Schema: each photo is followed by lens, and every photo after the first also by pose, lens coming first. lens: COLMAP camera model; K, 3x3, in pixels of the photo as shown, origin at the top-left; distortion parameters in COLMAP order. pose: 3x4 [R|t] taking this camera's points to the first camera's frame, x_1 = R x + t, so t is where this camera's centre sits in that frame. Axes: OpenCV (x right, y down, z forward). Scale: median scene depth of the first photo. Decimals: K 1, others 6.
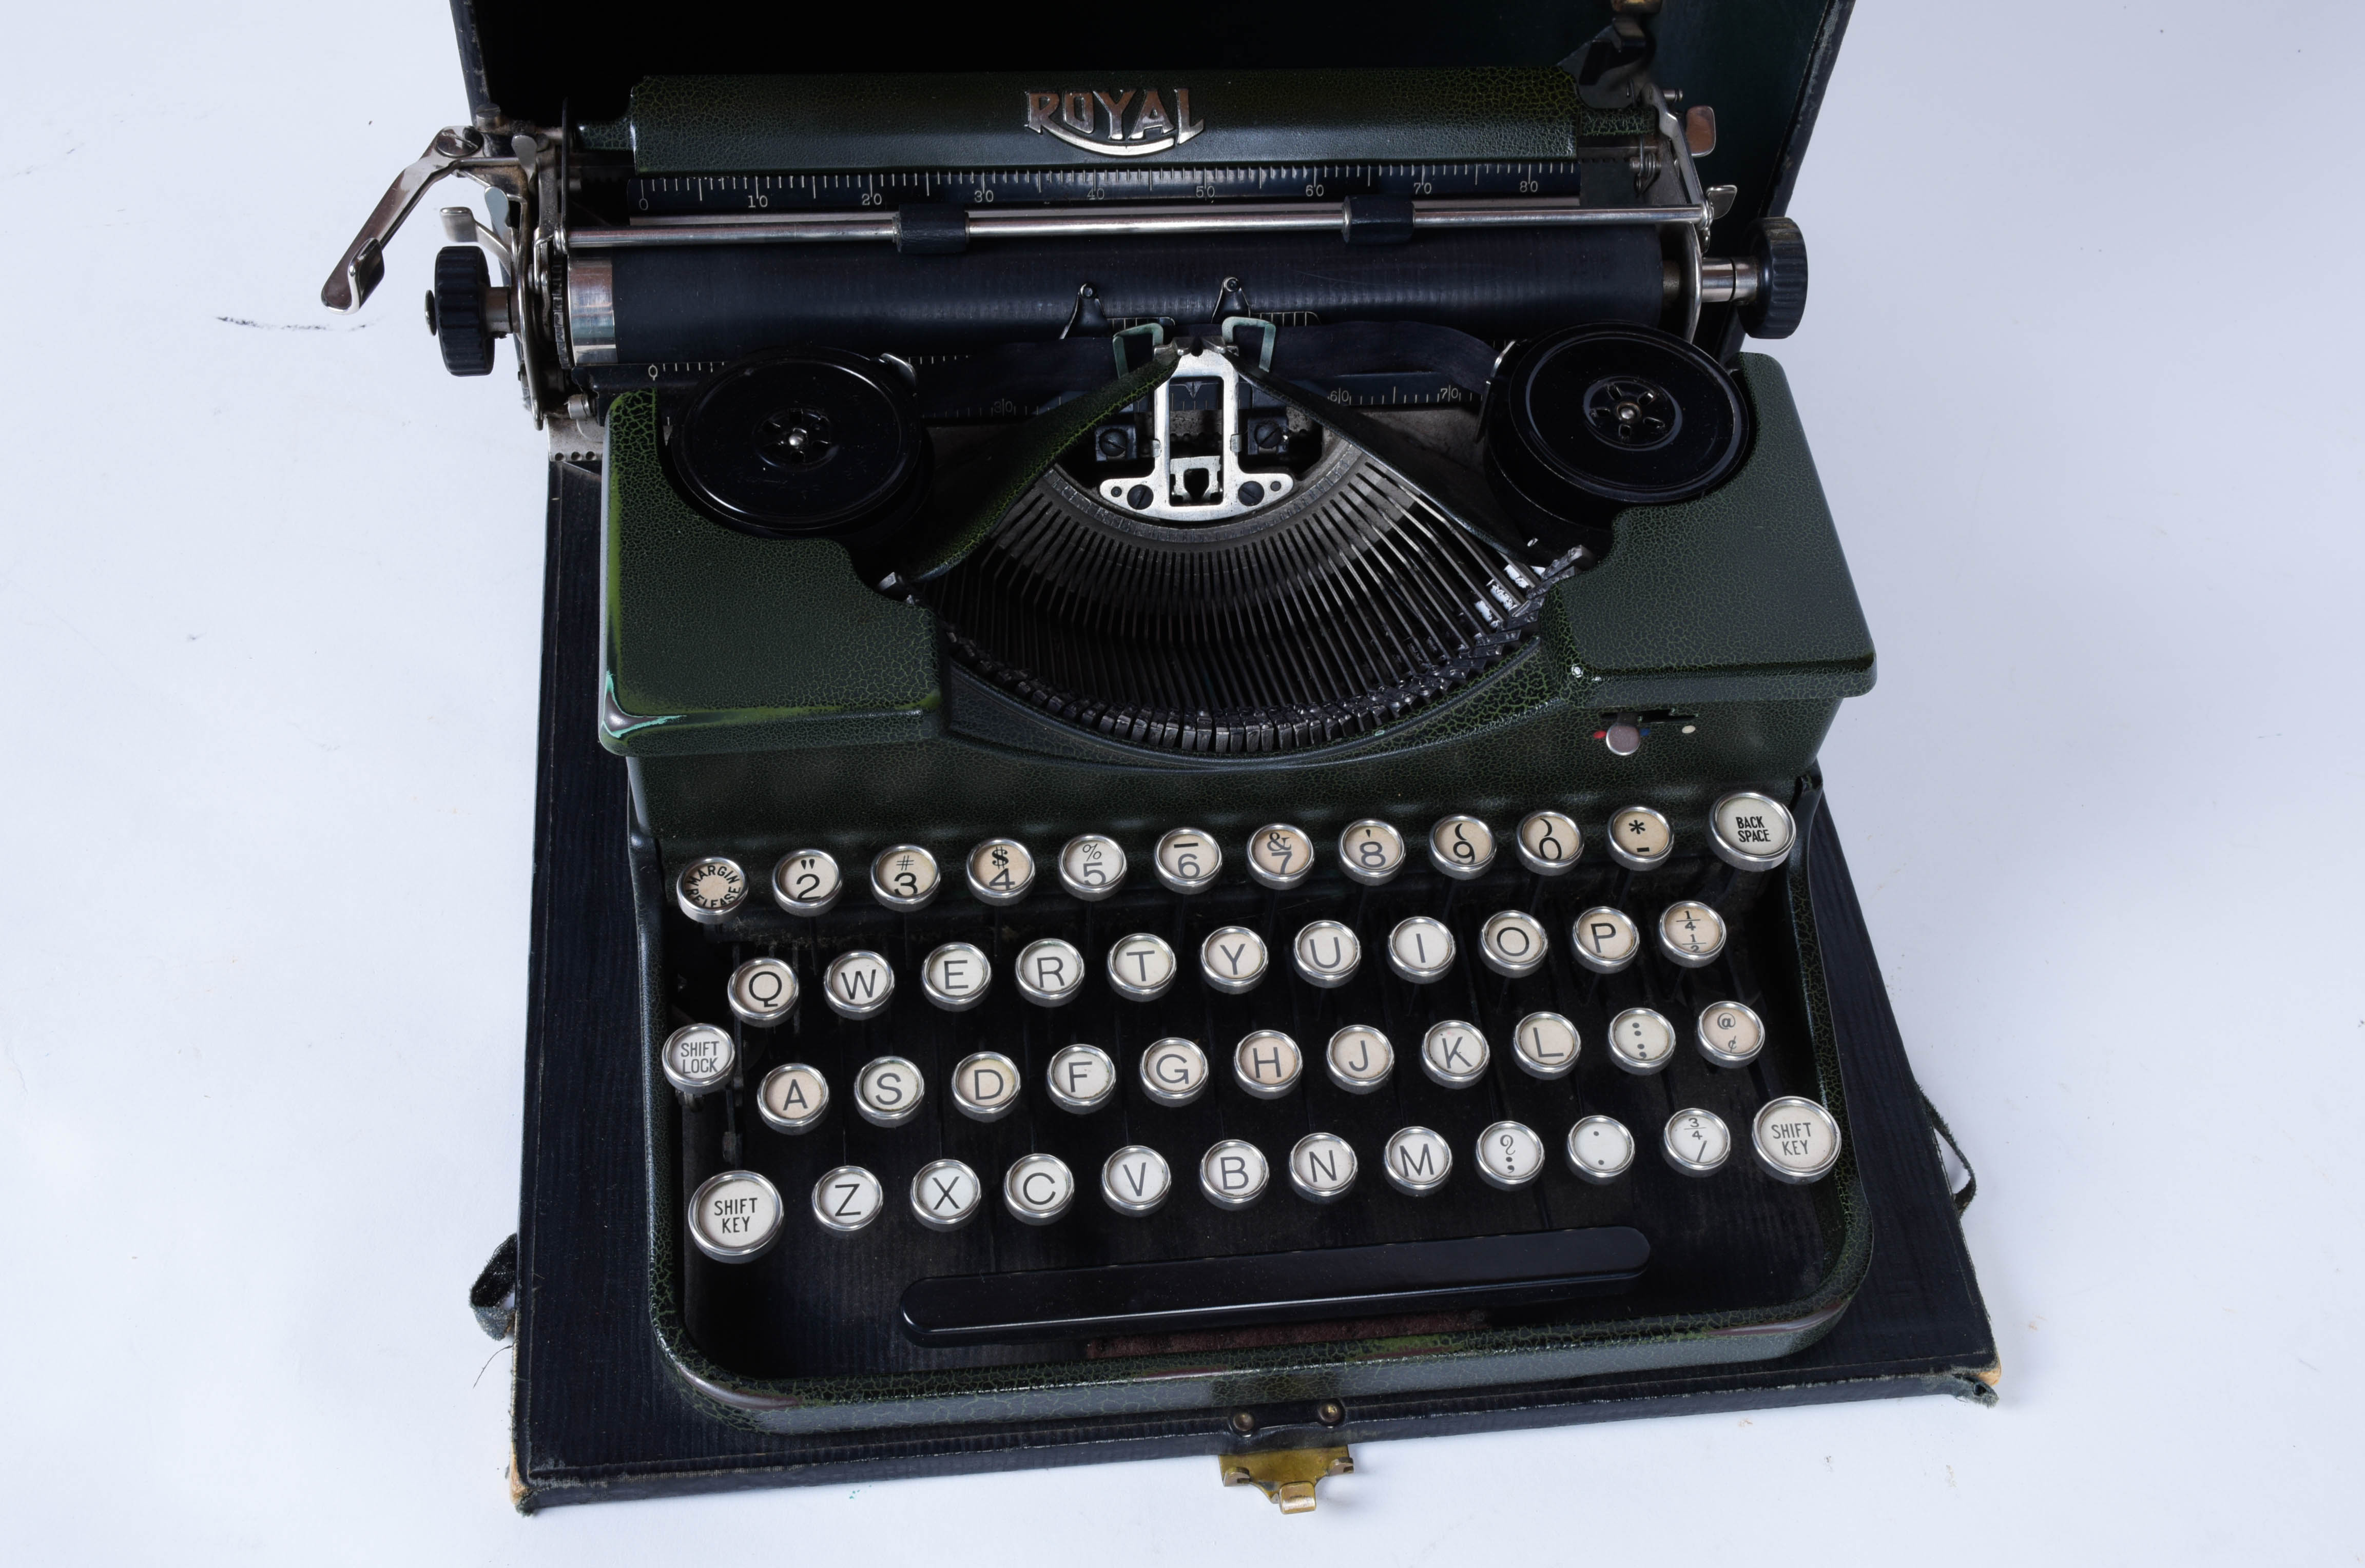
lens RADIAL K [[2573.3, 0, 1188.1], [0, 2573.3, 796.4], [0, 0, 1]] dist [-0.012354, 0.000000]
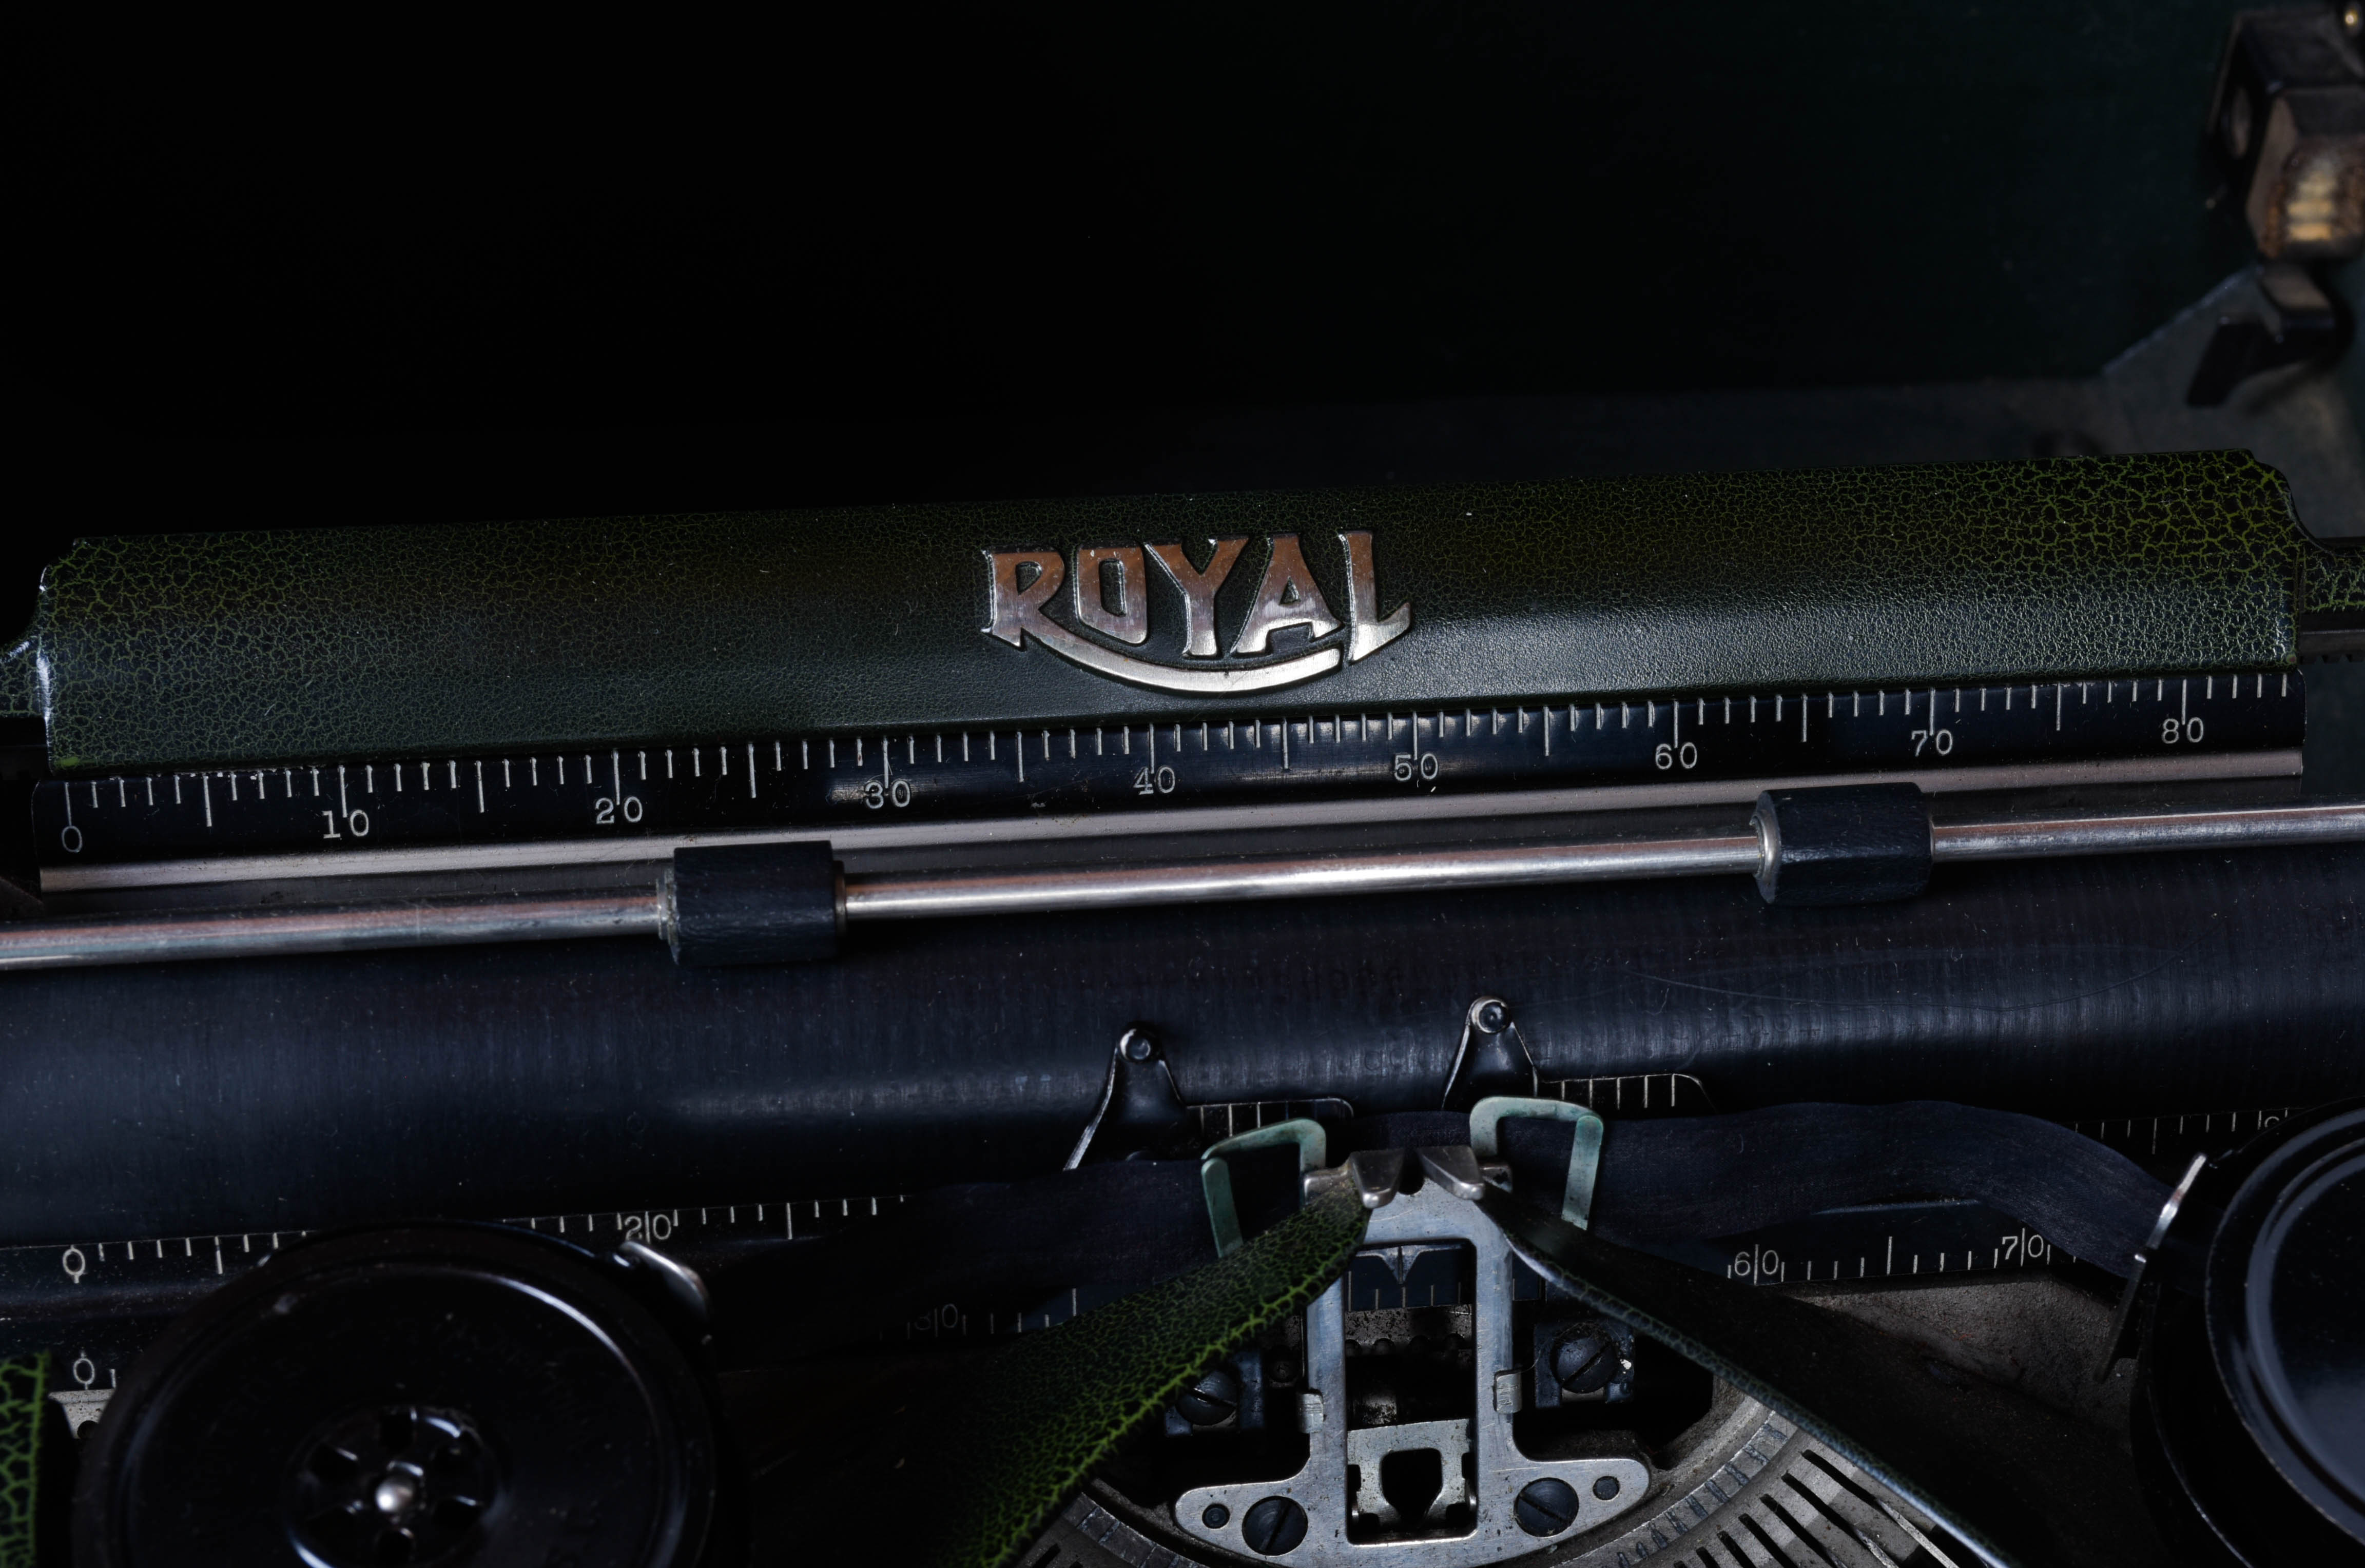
lens RADIAL K [[4132.8, 0, 1196.8], [0, 4132.8, 828.4], [0, 0, 1]] dist [-0.019636, 0.000000]
pose [[0.999432, -0.018426, -0.028206, -0.011421], [0.014878, 0.992518, -0.121189, -0.160057], [0.030228, 0.120701, 0.992229, 0.368590]]
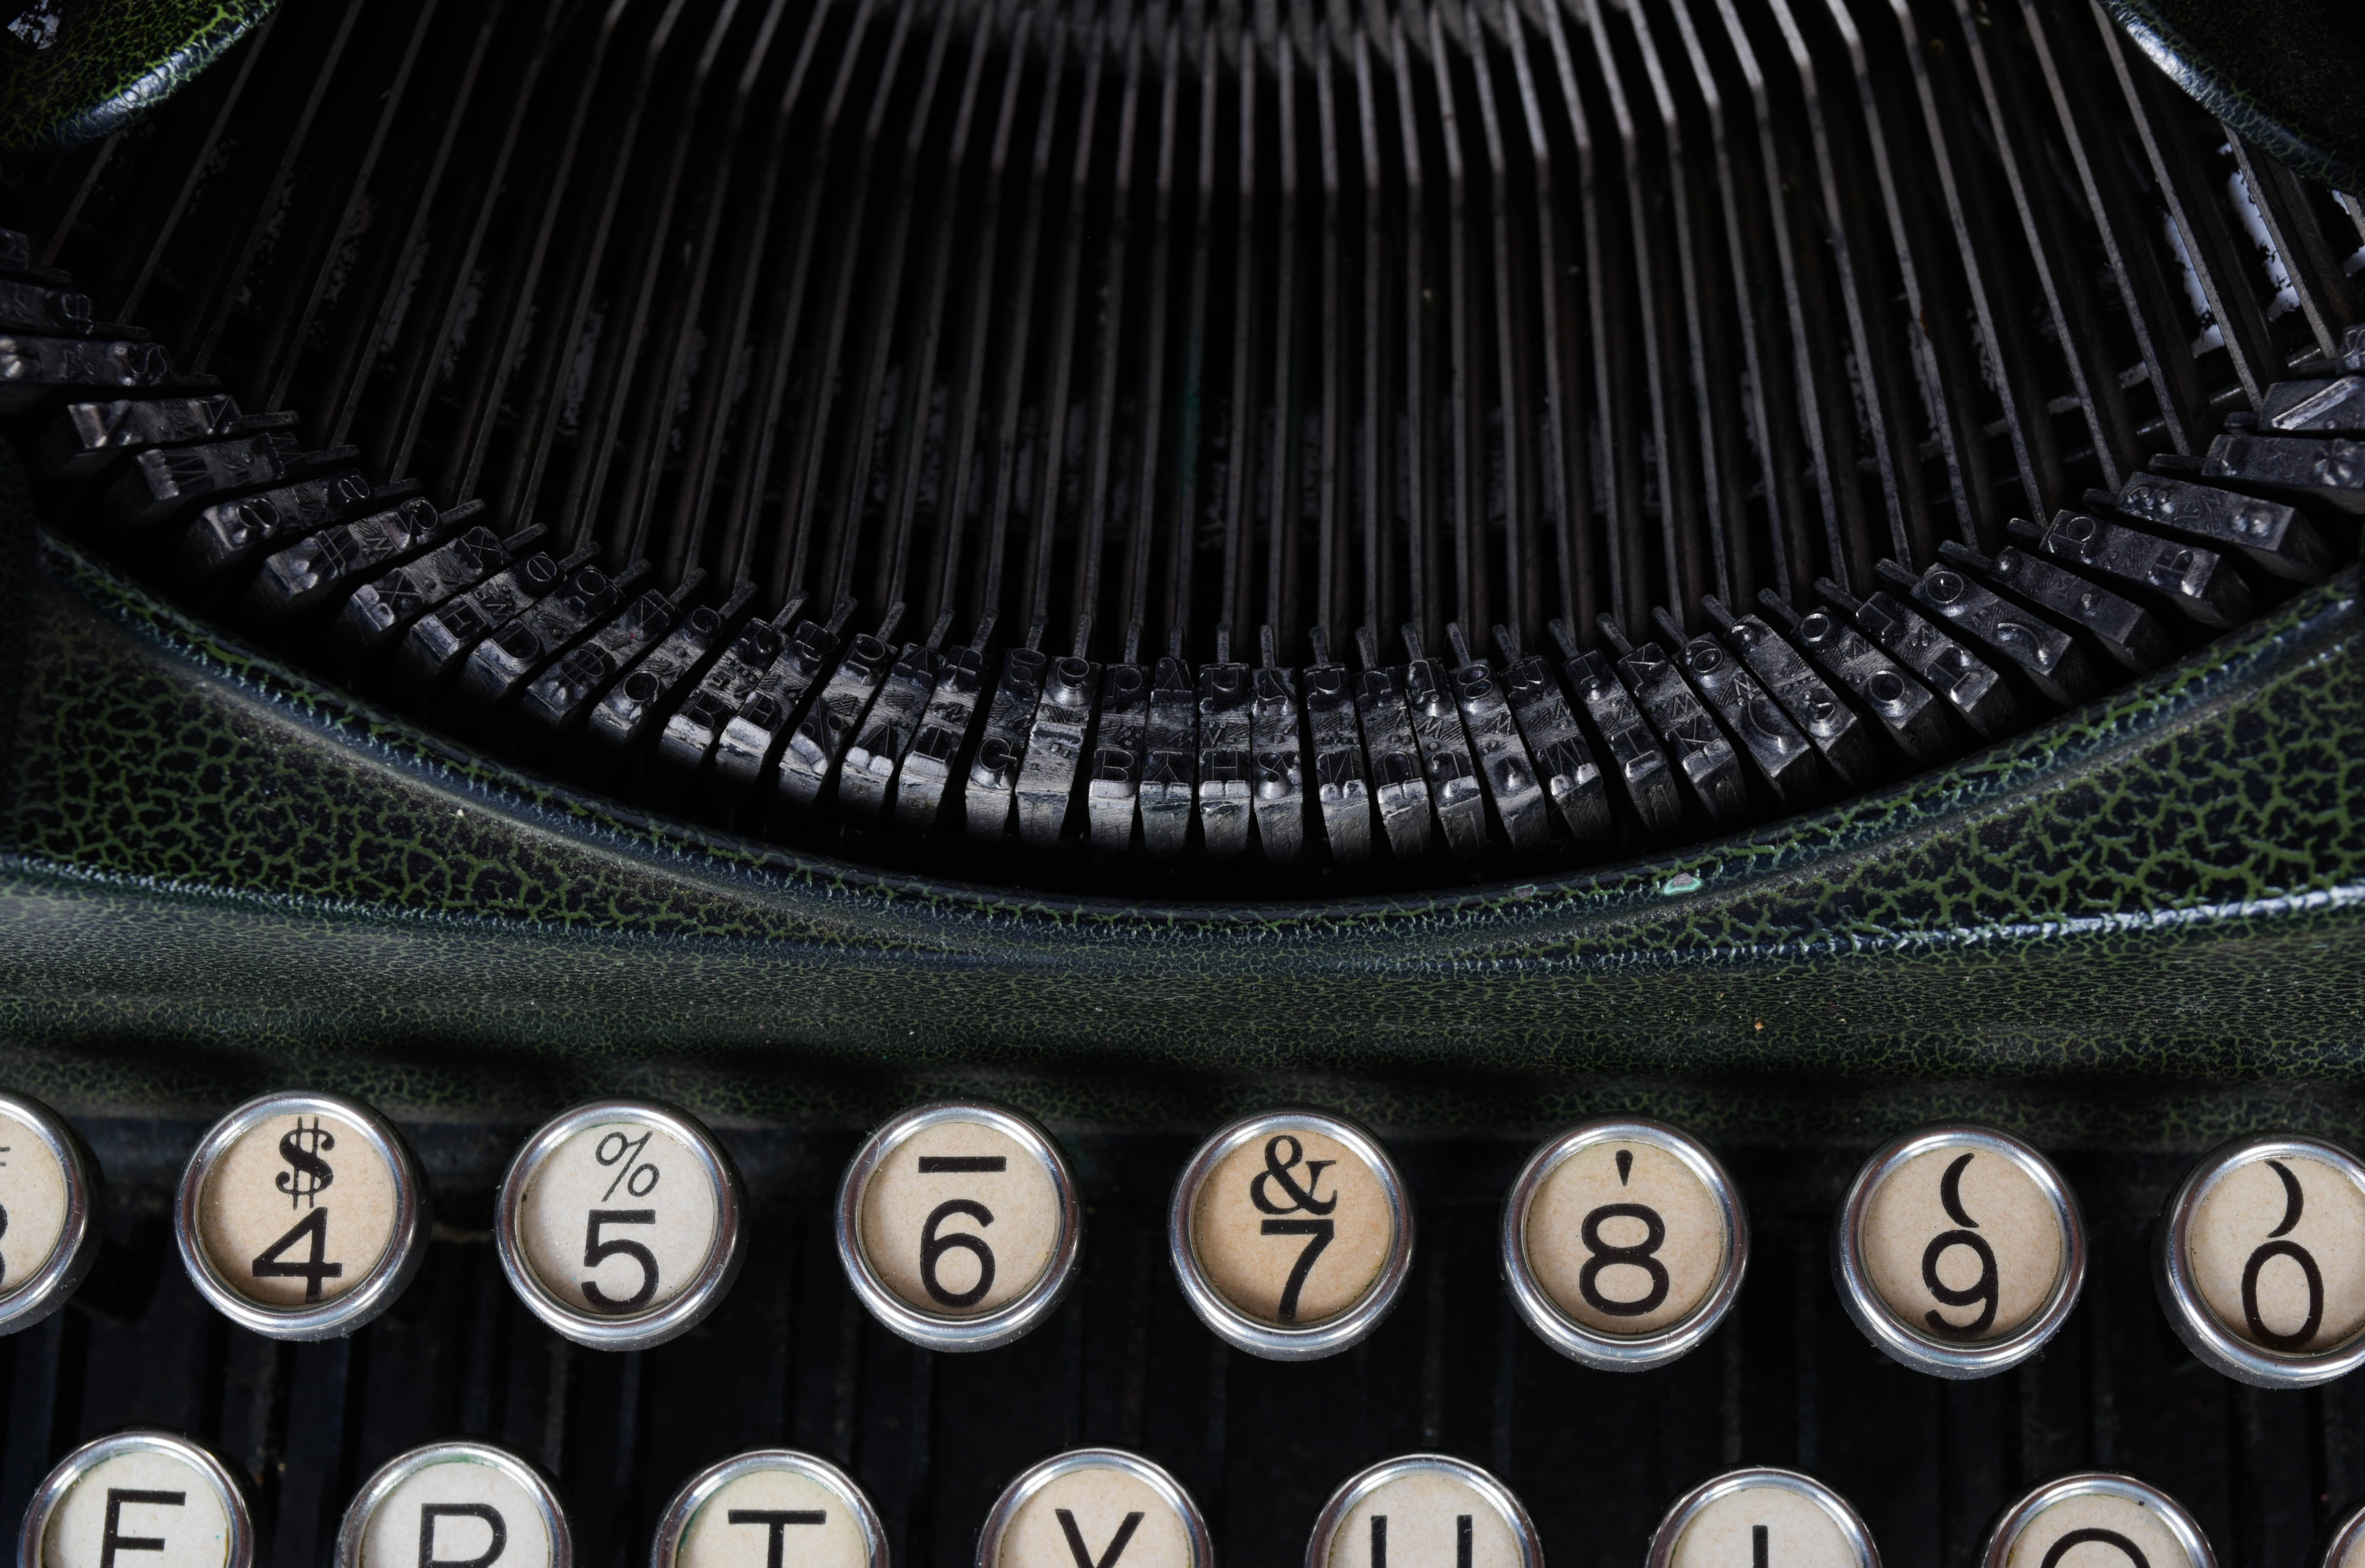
lens RADIAL K [[4132.8, 0, 1199.0], [0, 4132.8, 799.9], [0, 0, 1]] dist [-0.019636, 0.000000]
pose [[0.985793, 0.107171, -0.129332, 0.078148], [-0.056776, 0.937282, 0.343916, -0.173637], [0.158078, -0.331687, 0.930051, 0.589736]]
